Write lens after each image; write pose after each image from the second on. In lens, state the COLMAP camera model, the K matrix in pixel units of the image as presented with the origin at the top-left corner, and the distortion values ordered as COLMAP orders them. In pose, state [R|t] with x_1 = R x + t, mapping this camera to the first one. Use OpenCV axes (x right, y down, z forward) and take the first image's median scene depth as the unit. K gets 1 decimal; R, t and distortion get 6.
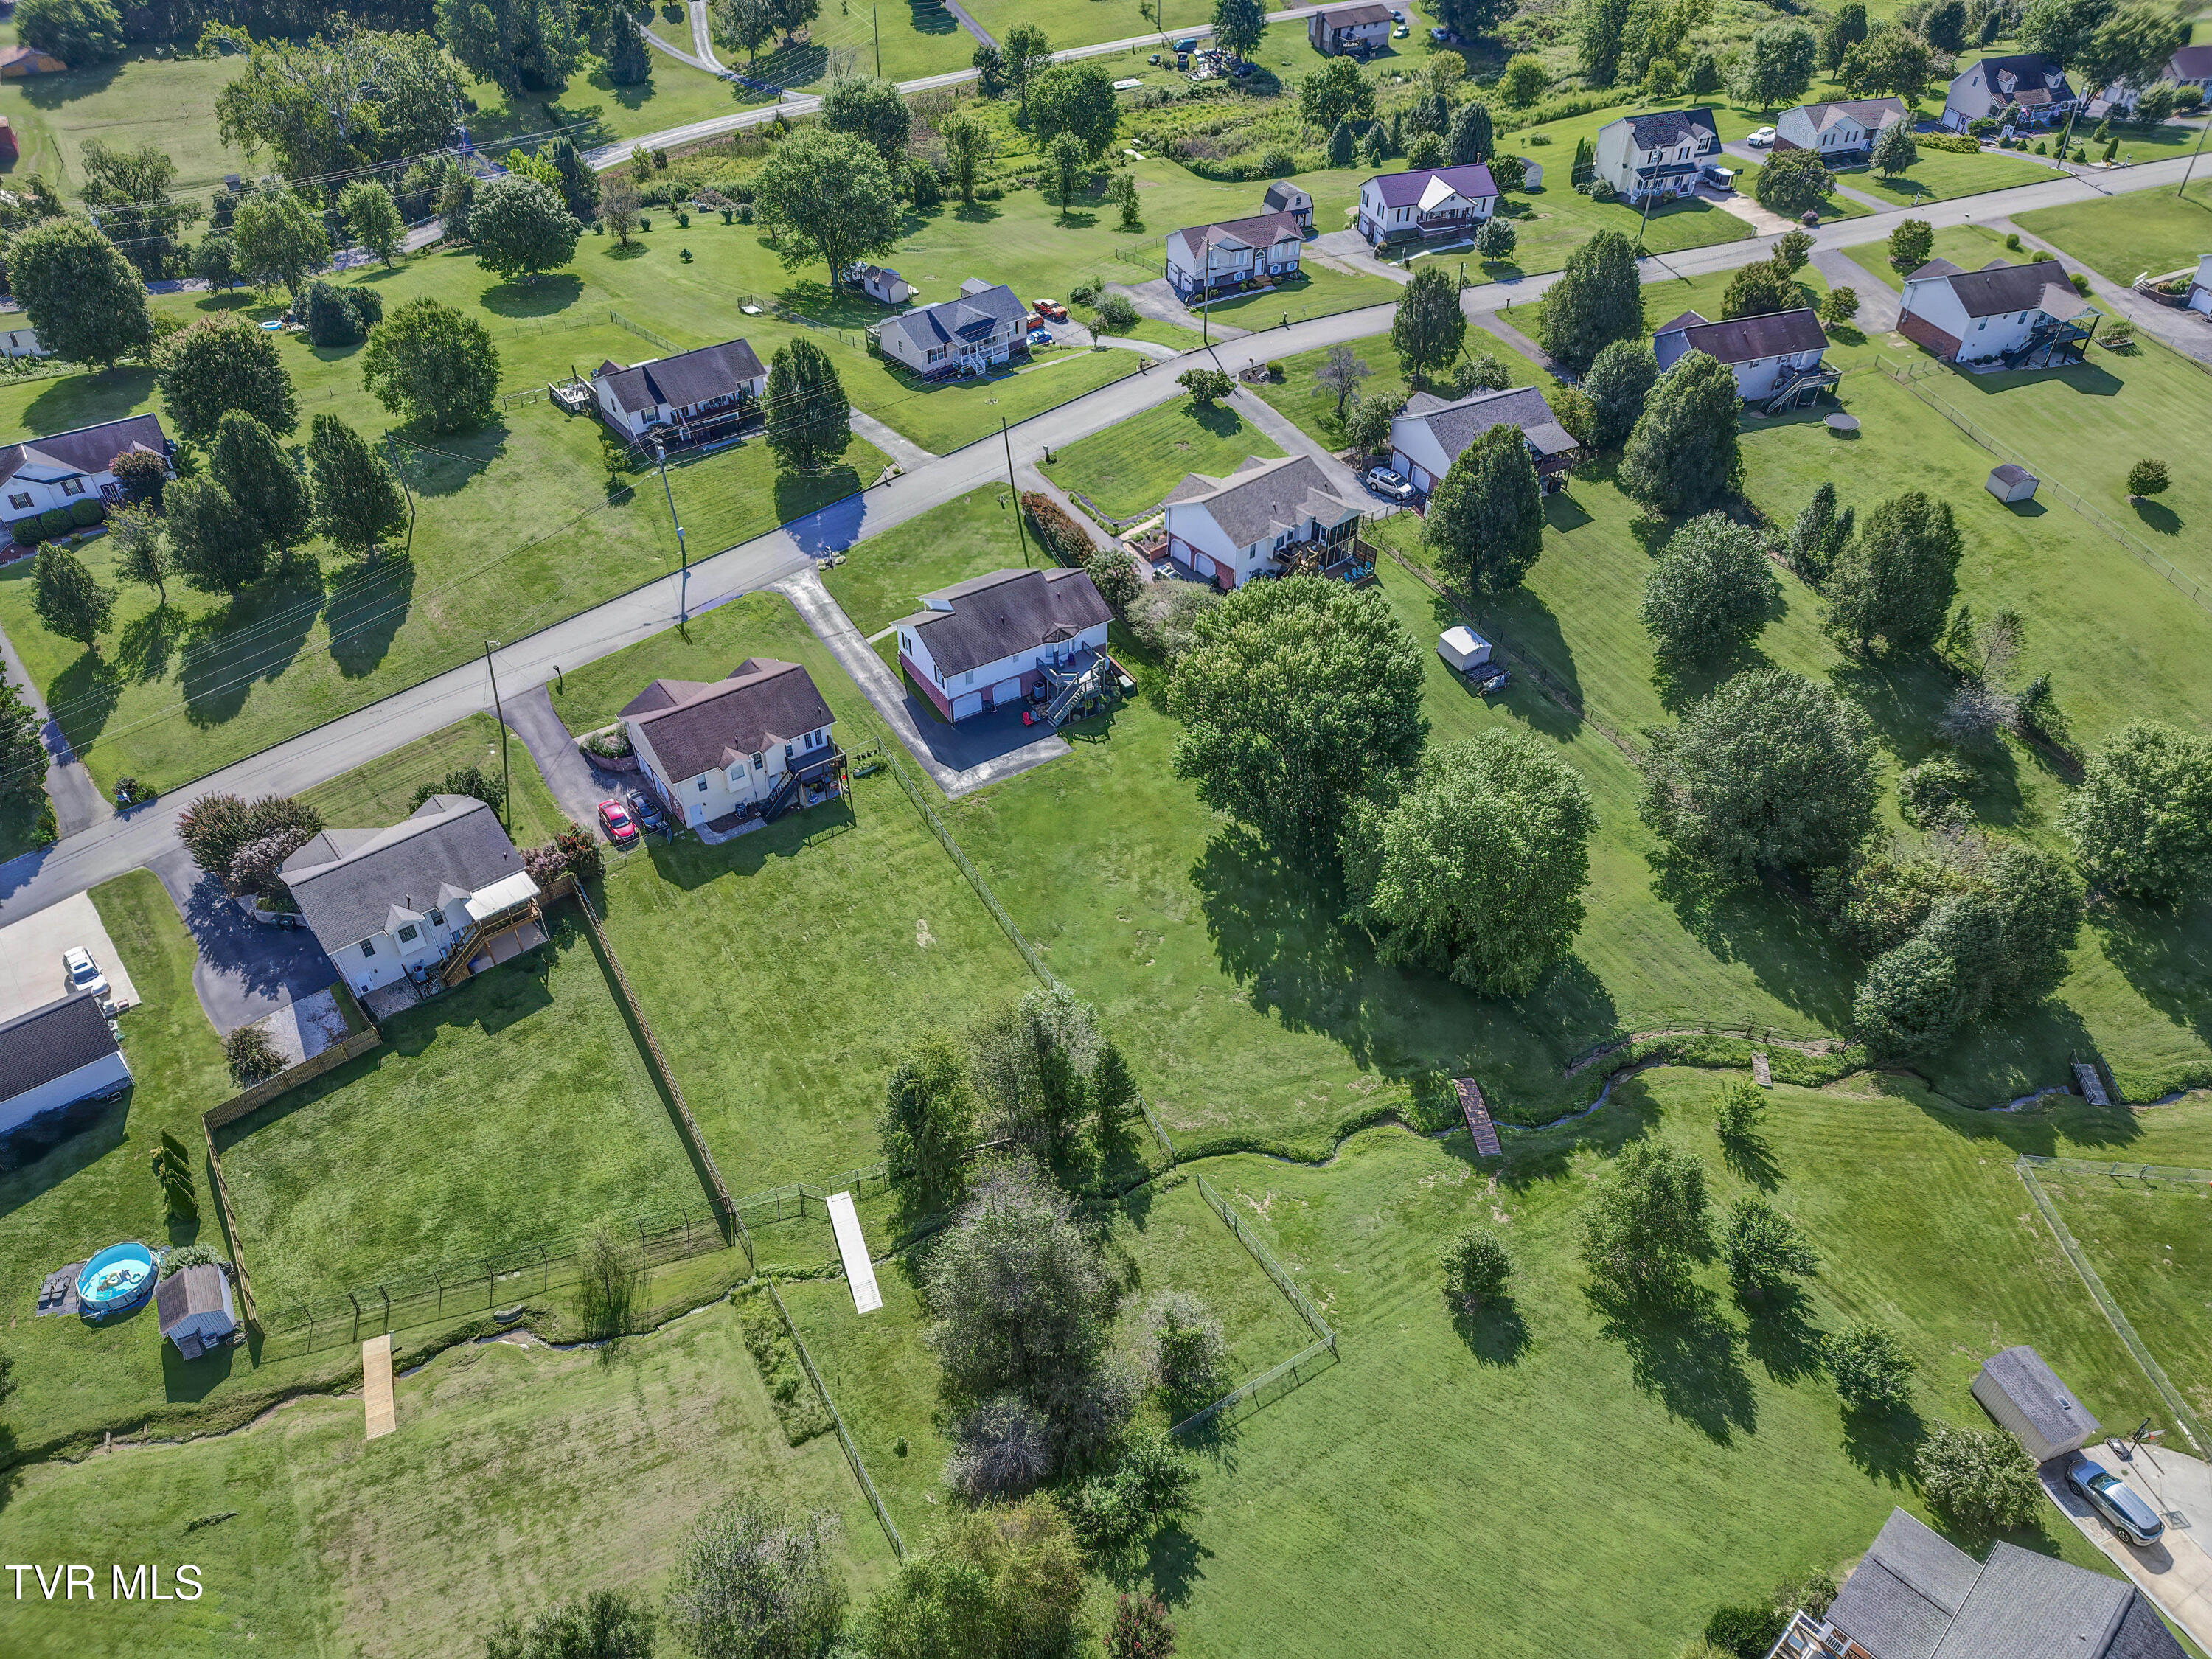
lens RADIAL K [[1617.4, 0, 1106.0], [0, 1617.4, 829.5], [0, 0, 1]] dist [0.052050, -0.005457]
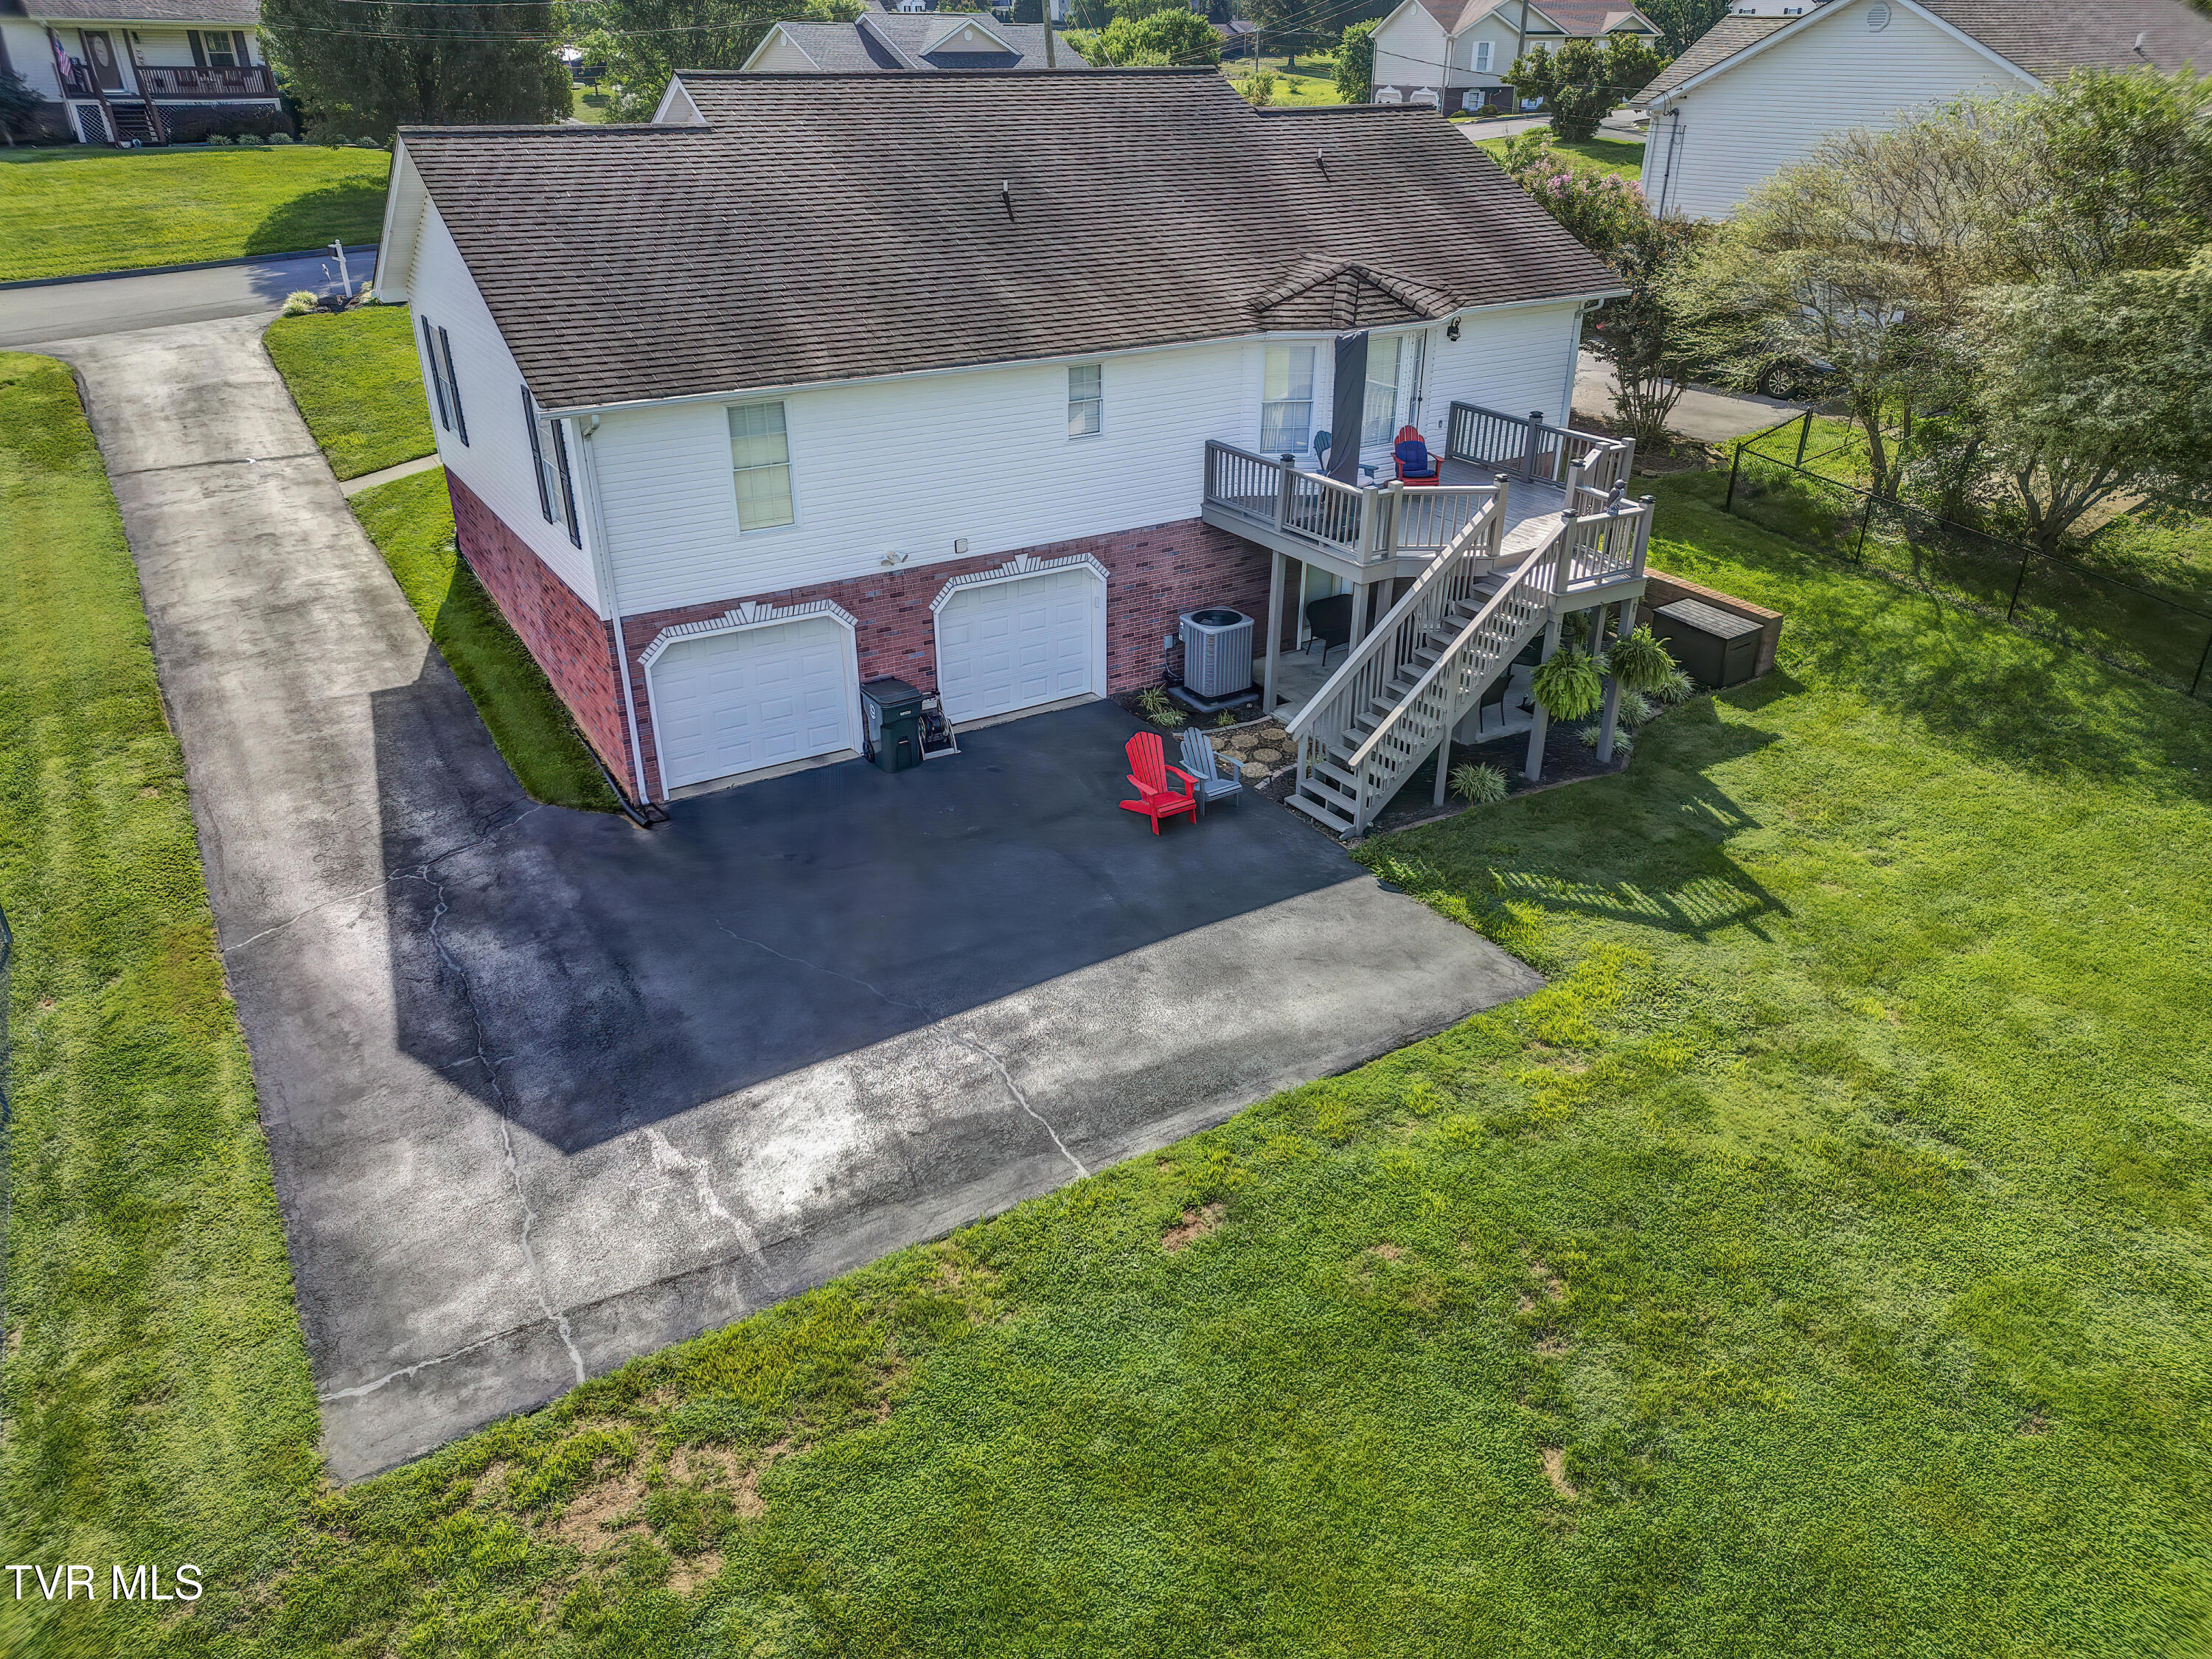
lens RADIAL K [[1617.4, 0, 1106.0], [0, 1617.4, 829.5], [0, 0, 1]] dist [0.052050, -0.005457]
pose [[0.999843, 0.005538, -0.016856, -0.051287], [-0.009171, 0.974595, -0.223787, -0.031268], [0.015189, 0.223906, 0.974492, 0.865381]]
